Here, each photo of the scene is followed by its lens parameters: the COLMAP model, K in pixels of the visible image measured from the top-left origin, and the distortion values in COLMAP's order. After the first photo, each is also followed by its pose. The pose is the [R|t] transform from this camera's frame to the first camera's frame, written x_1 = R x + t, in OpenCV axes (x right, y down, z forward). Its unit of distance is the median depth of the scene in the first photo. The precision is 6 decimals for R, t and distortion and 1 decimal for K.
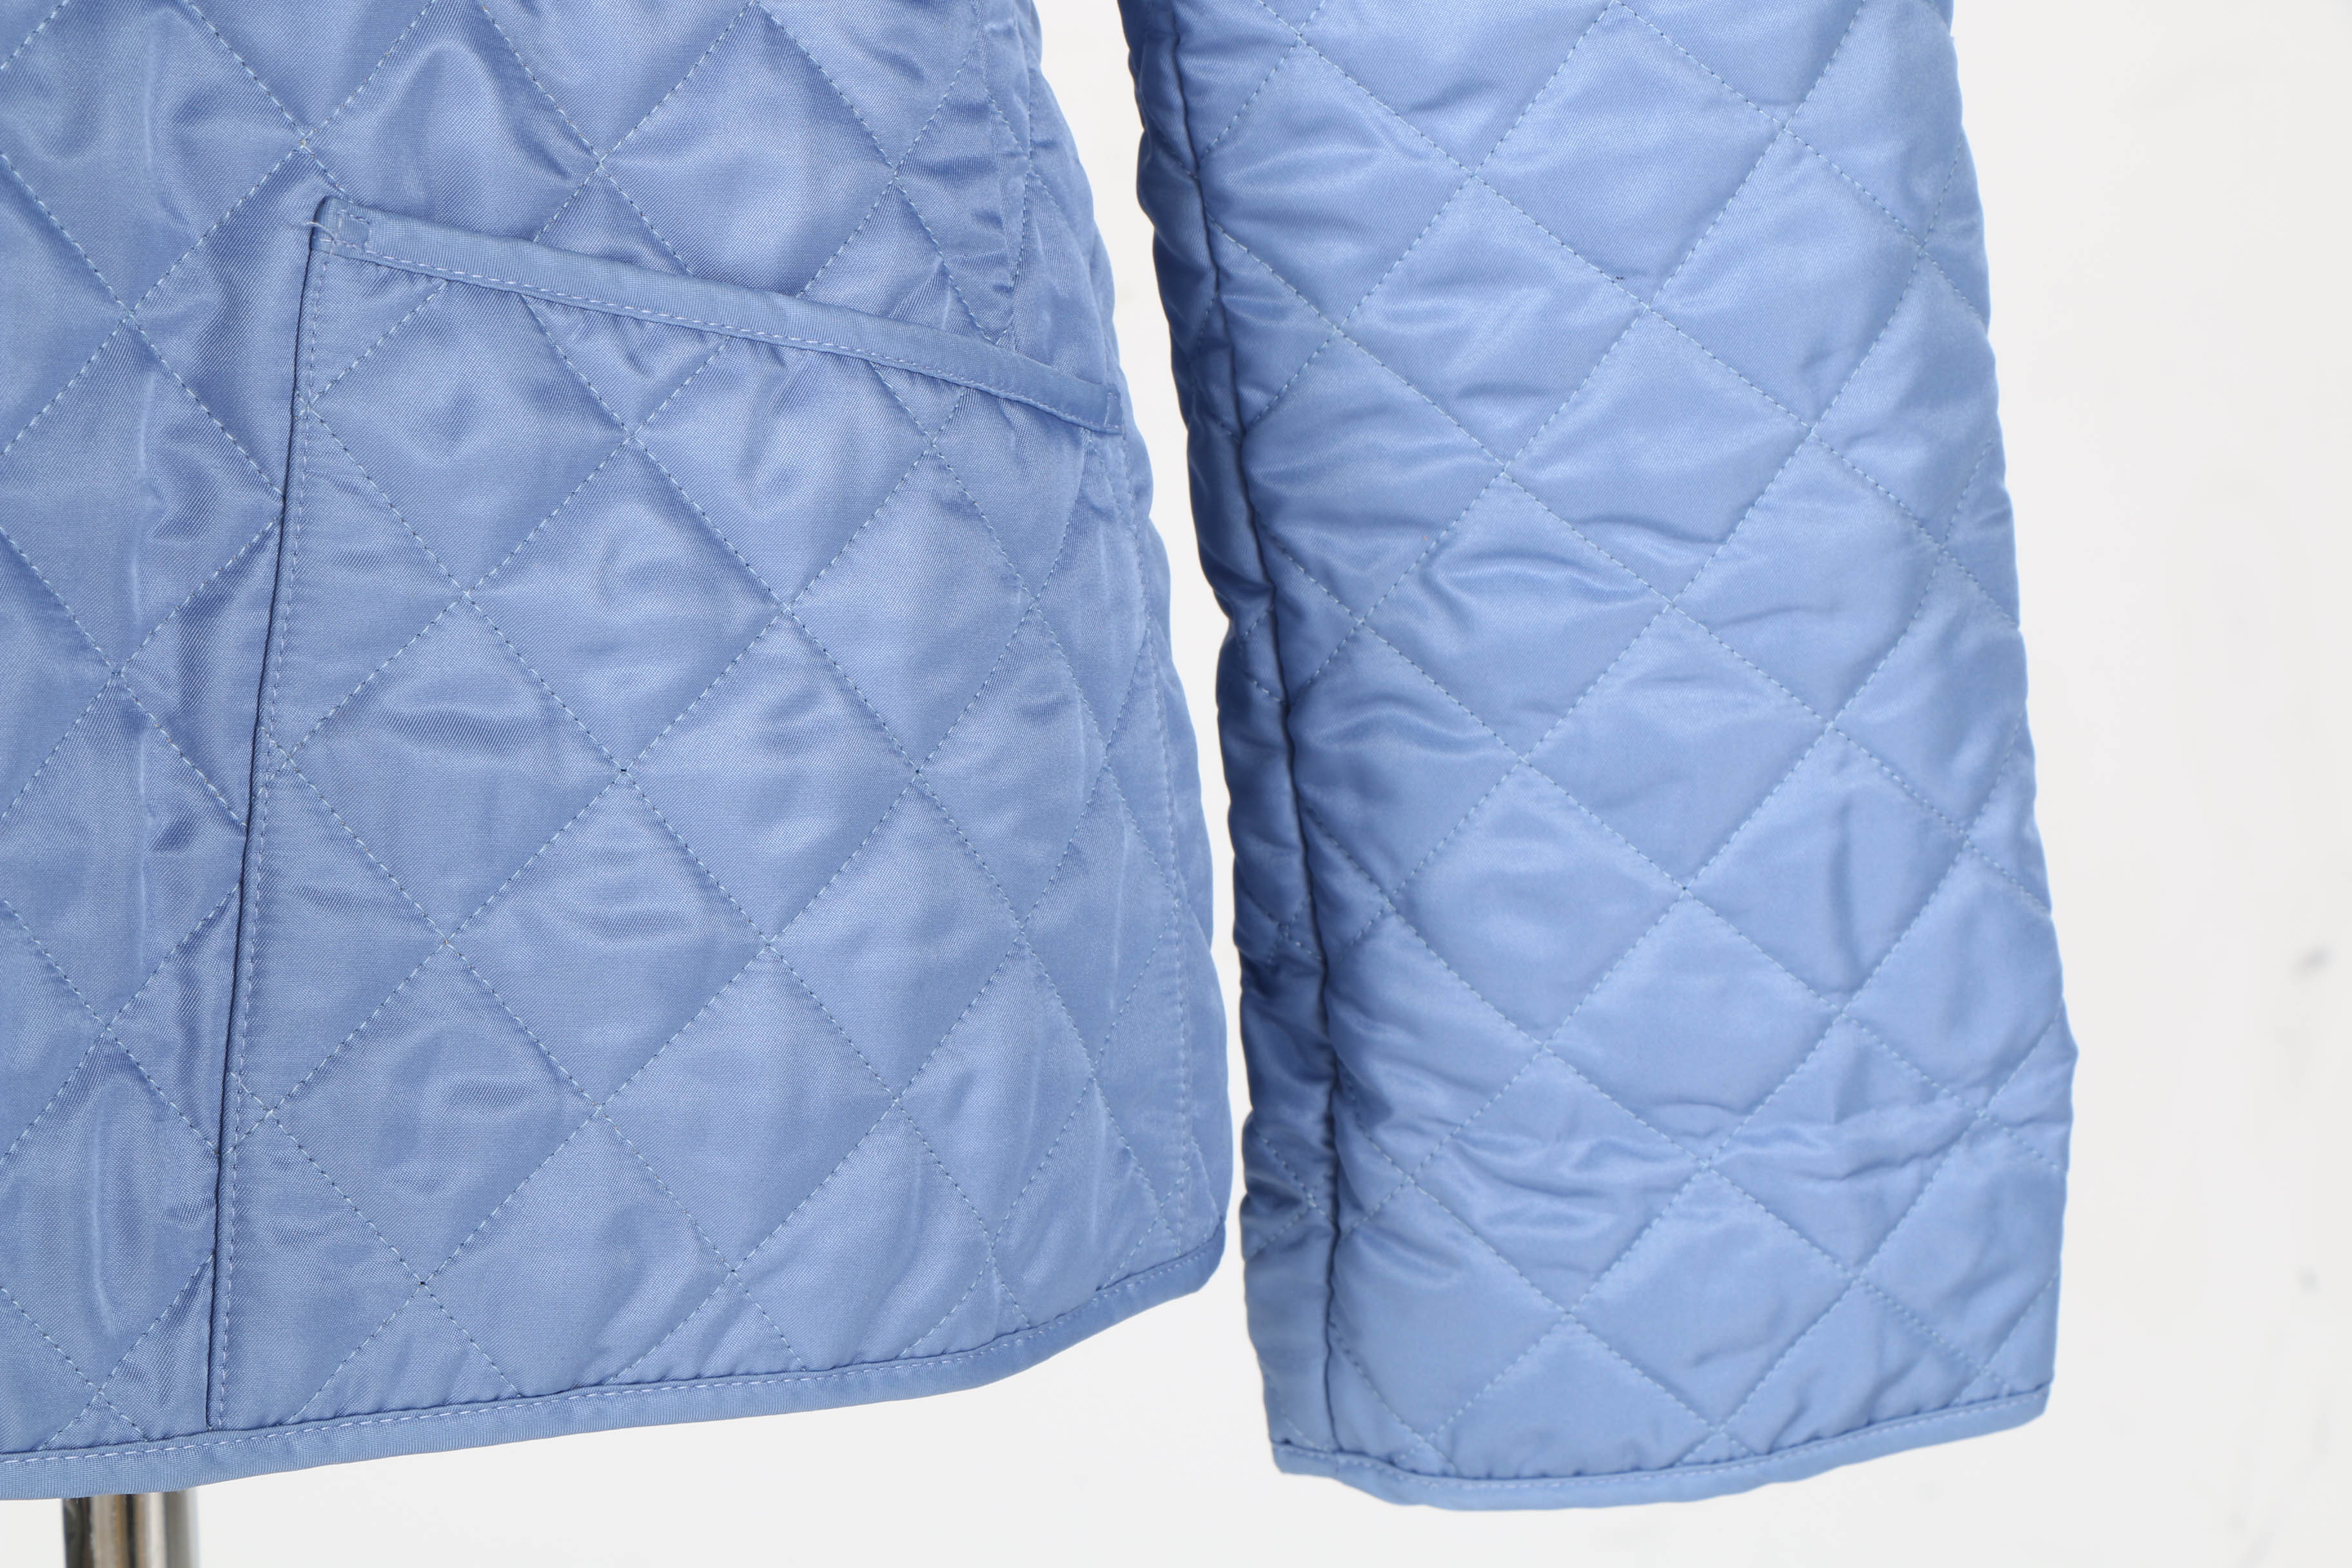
lens RADIAL K [[5329.6, 0, 1156.3], [0, 5329.6, 794.5], [0, 0, 1]] dist [0.204300, 0.000000]
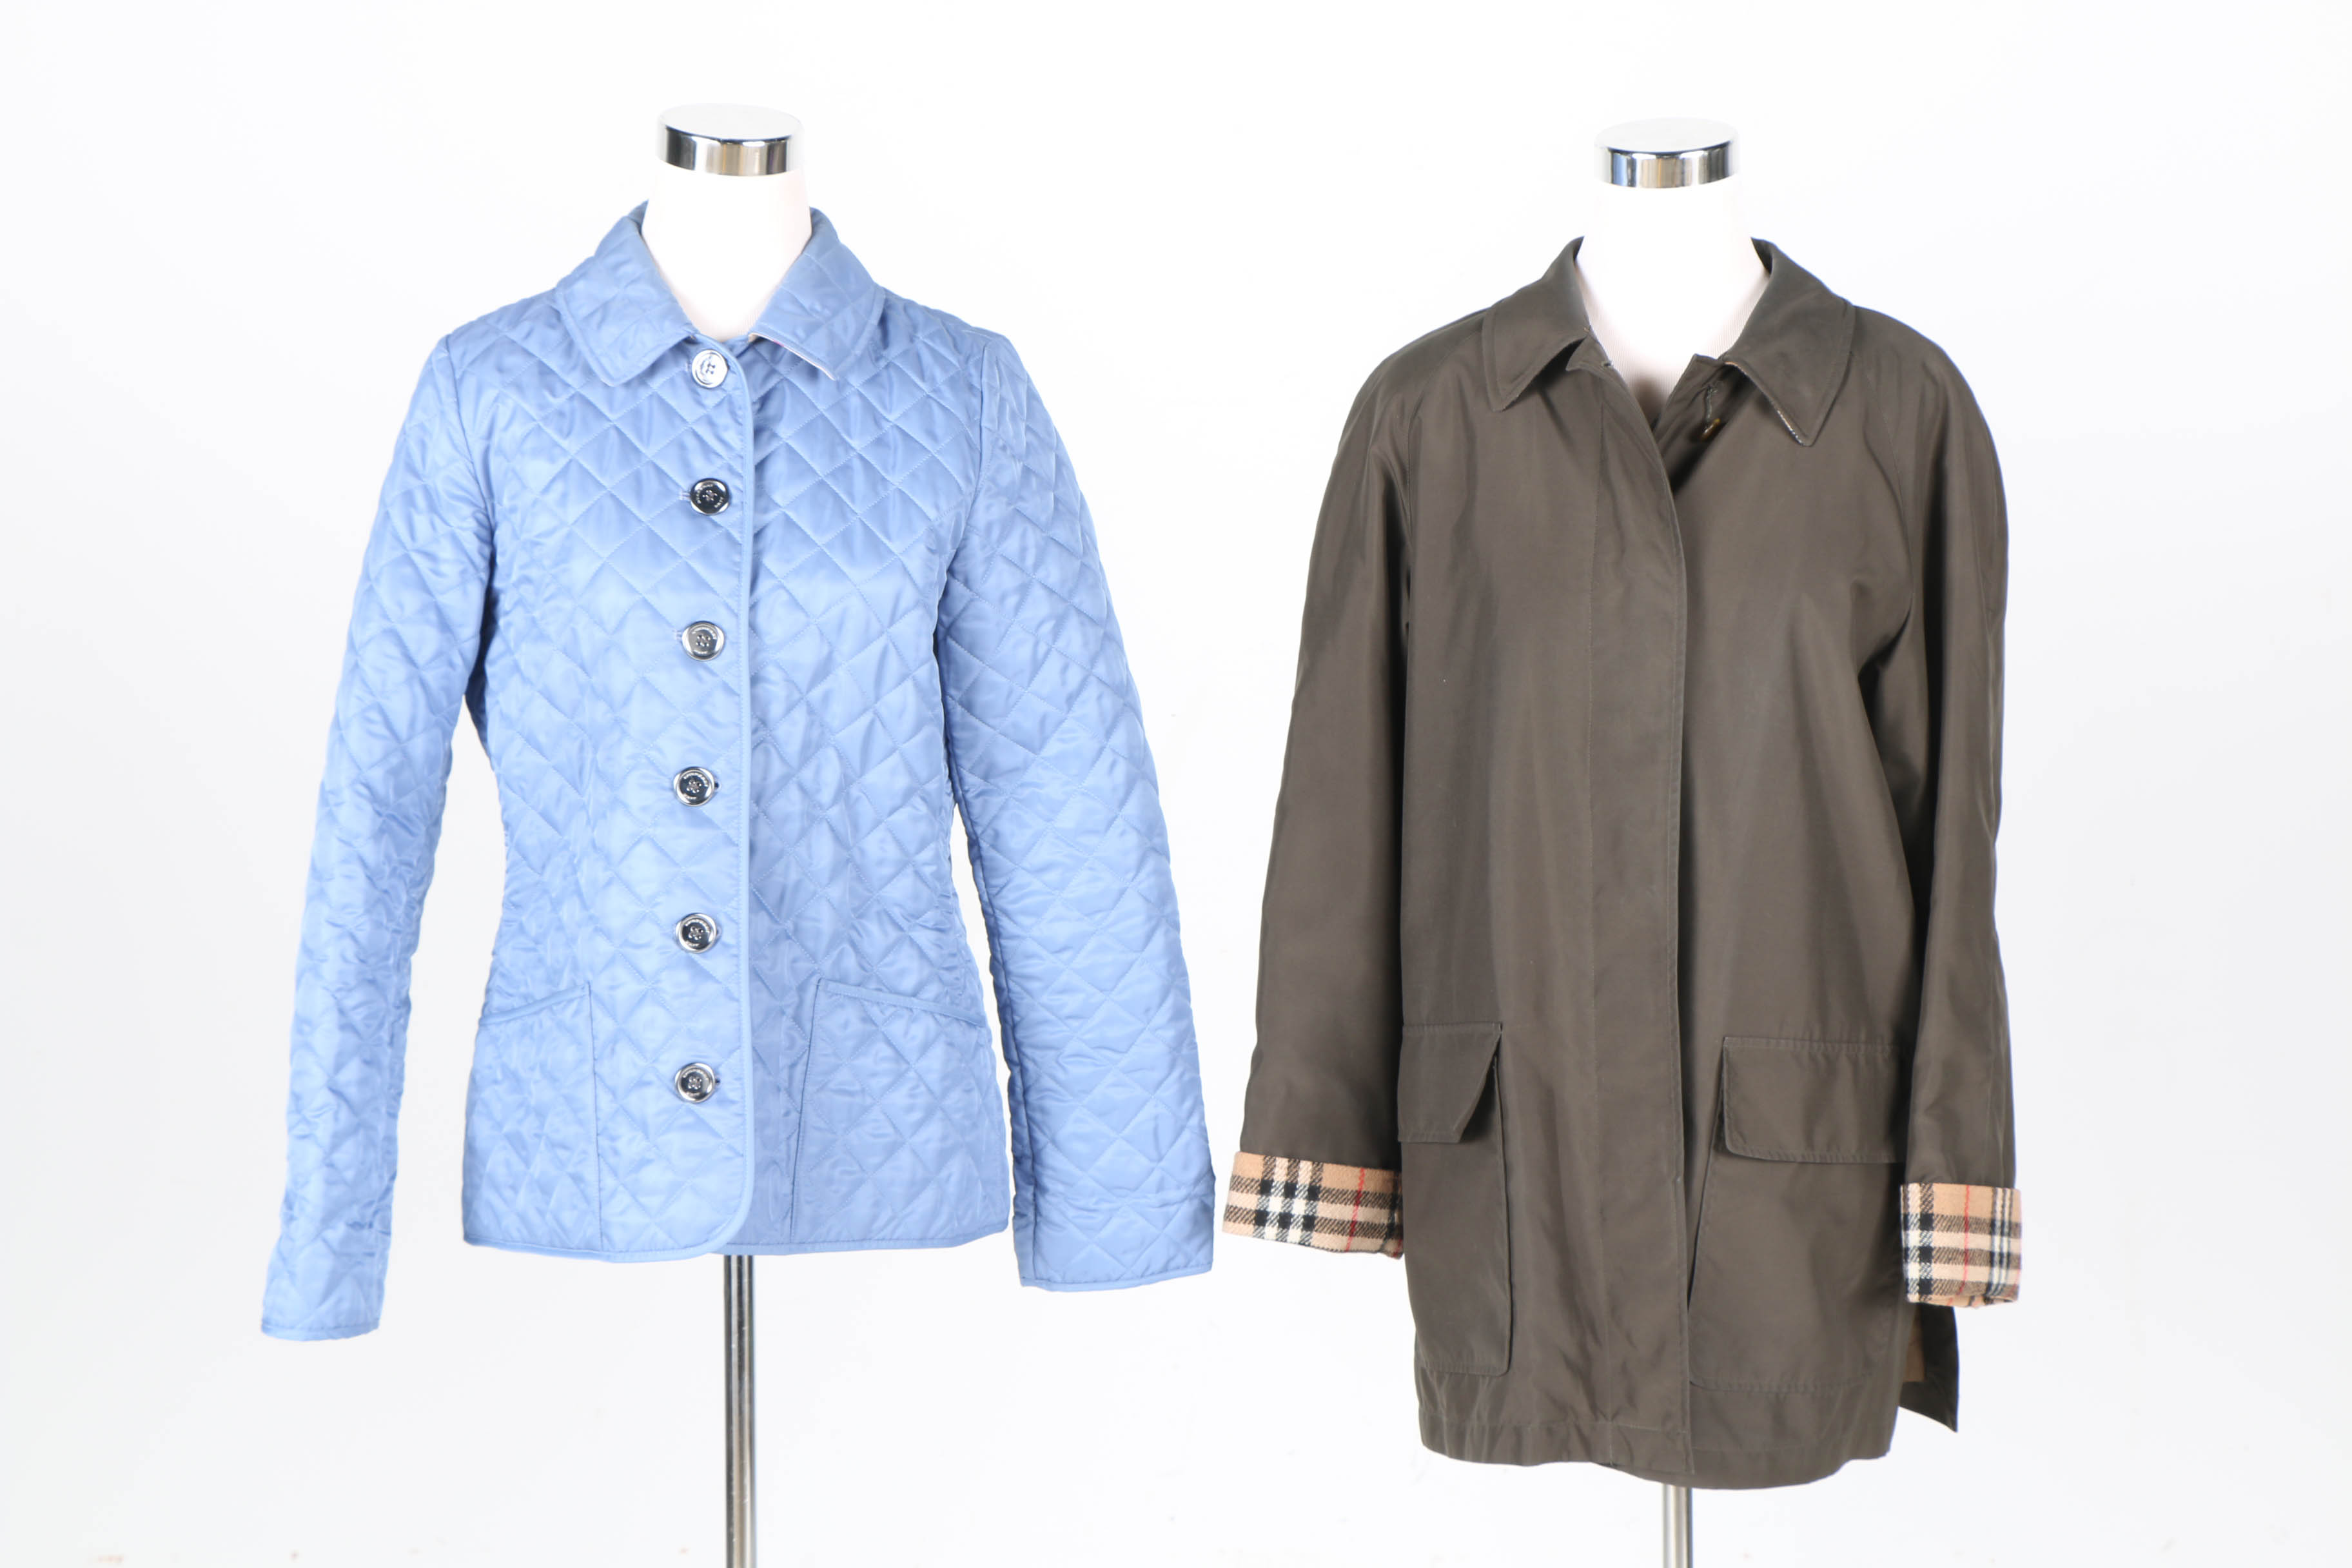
lens RADIAL K [[3920.0, 0, 1174.8], [0, 3920.0, 833.2], [0, 0, 1]] dist [0.119619, 0.000000]
pose [[0.998228, 0.006105, 0.059189, -0.042407], [0.000409, 0.993995, -0.109428, 0.122675], [-0.059502, 0.109258, 0.992231, -2.158105]]
